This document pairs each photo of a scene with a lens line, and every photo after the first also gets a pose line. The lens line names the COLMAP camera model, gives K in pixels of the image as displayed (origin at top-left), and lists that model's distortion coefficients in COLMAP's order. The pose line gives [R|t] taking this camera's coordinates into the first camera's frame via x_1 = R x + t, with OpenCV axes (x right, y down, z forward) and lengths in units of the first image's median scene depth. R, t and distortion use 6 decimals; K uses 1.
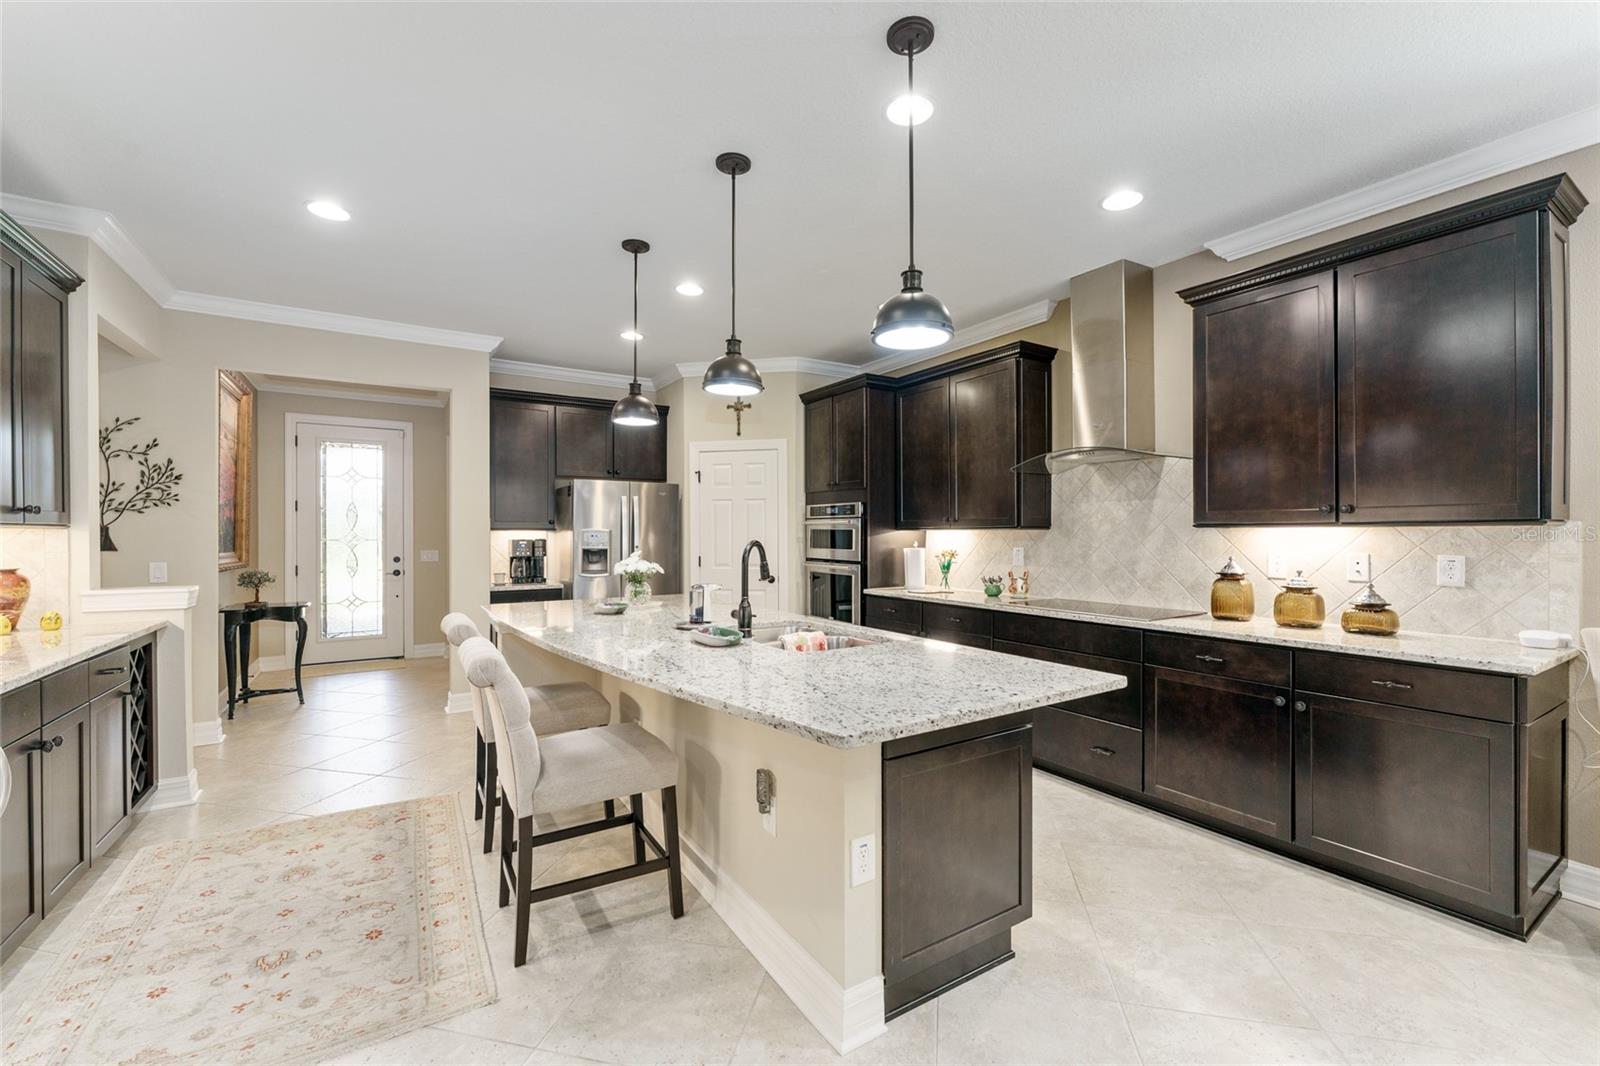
lens RADIAL K [[647.2, 0, 799.0], [0, 647.2, 536.6], [0, 0, 1]] dist [-0.006652, -0.000180]
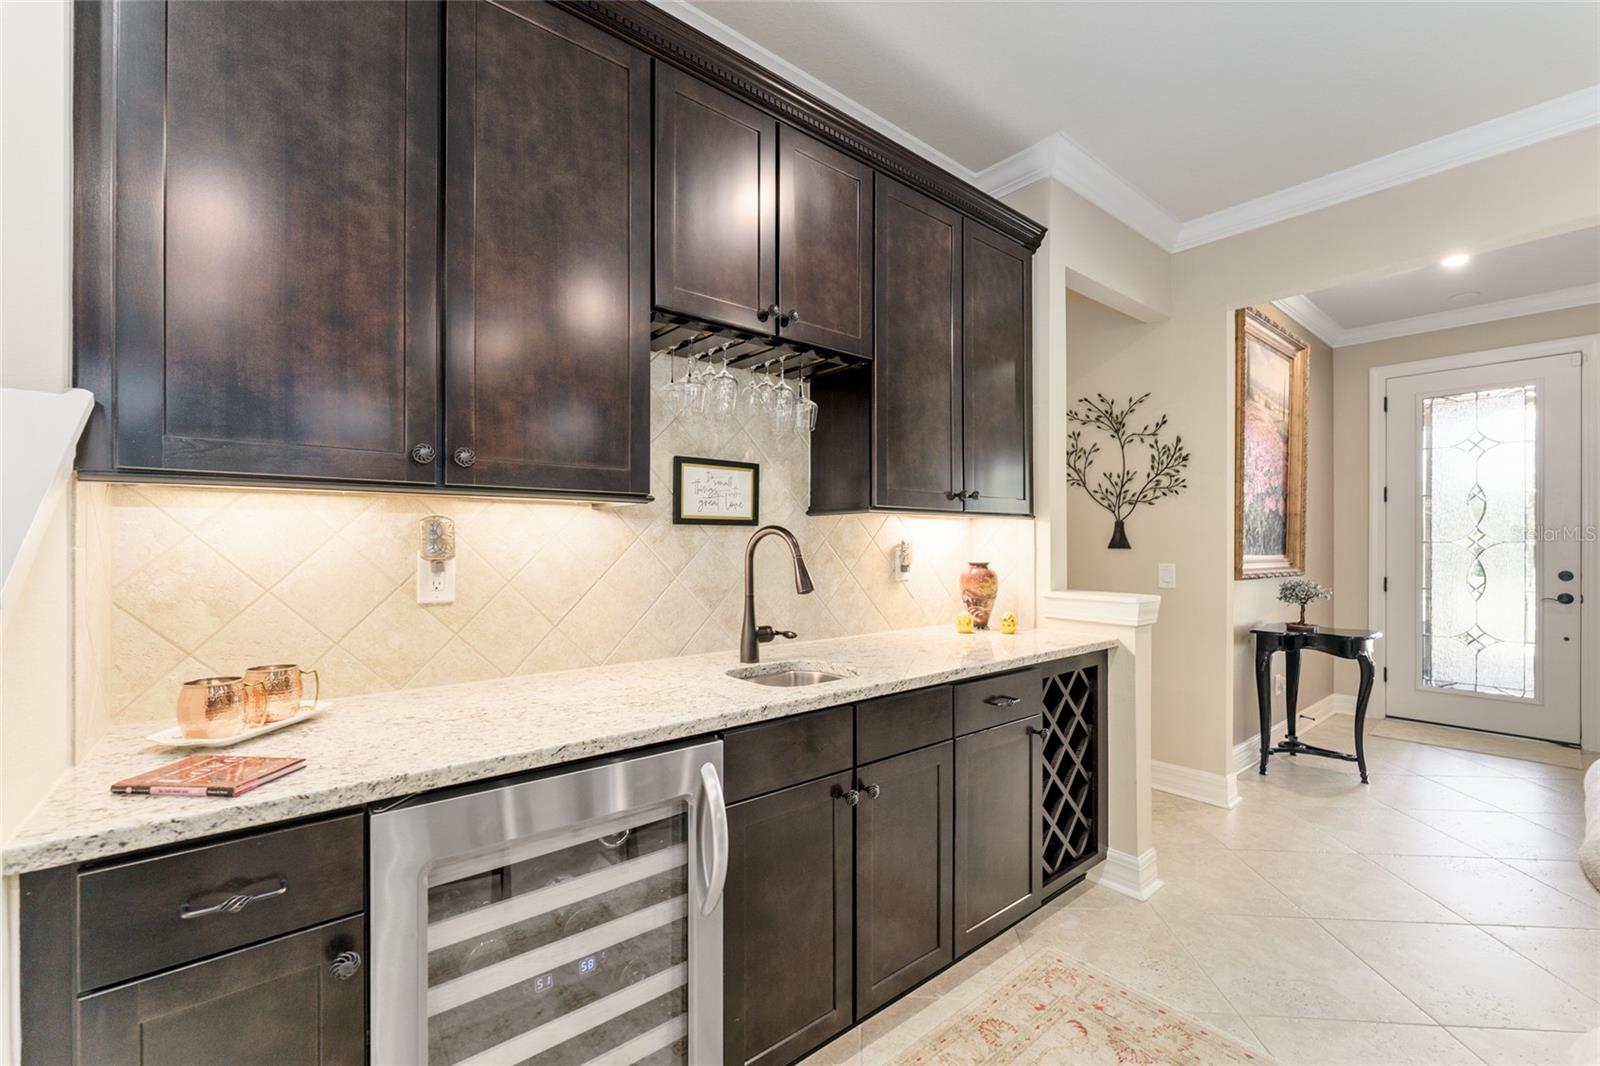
lens RADIAL K [[679.8, 0, 793.1], [0, 679.8, 540.9], [0, 0, 1]] dist [-0.001194, 0.000006]
pose [[0.134608, -0.001289, -0.990898, -0.199438], [-0.005273, 0.999984, -0.002017, 0.015794], [0.990885, 0.005497, 0.134599, 0.415752]]
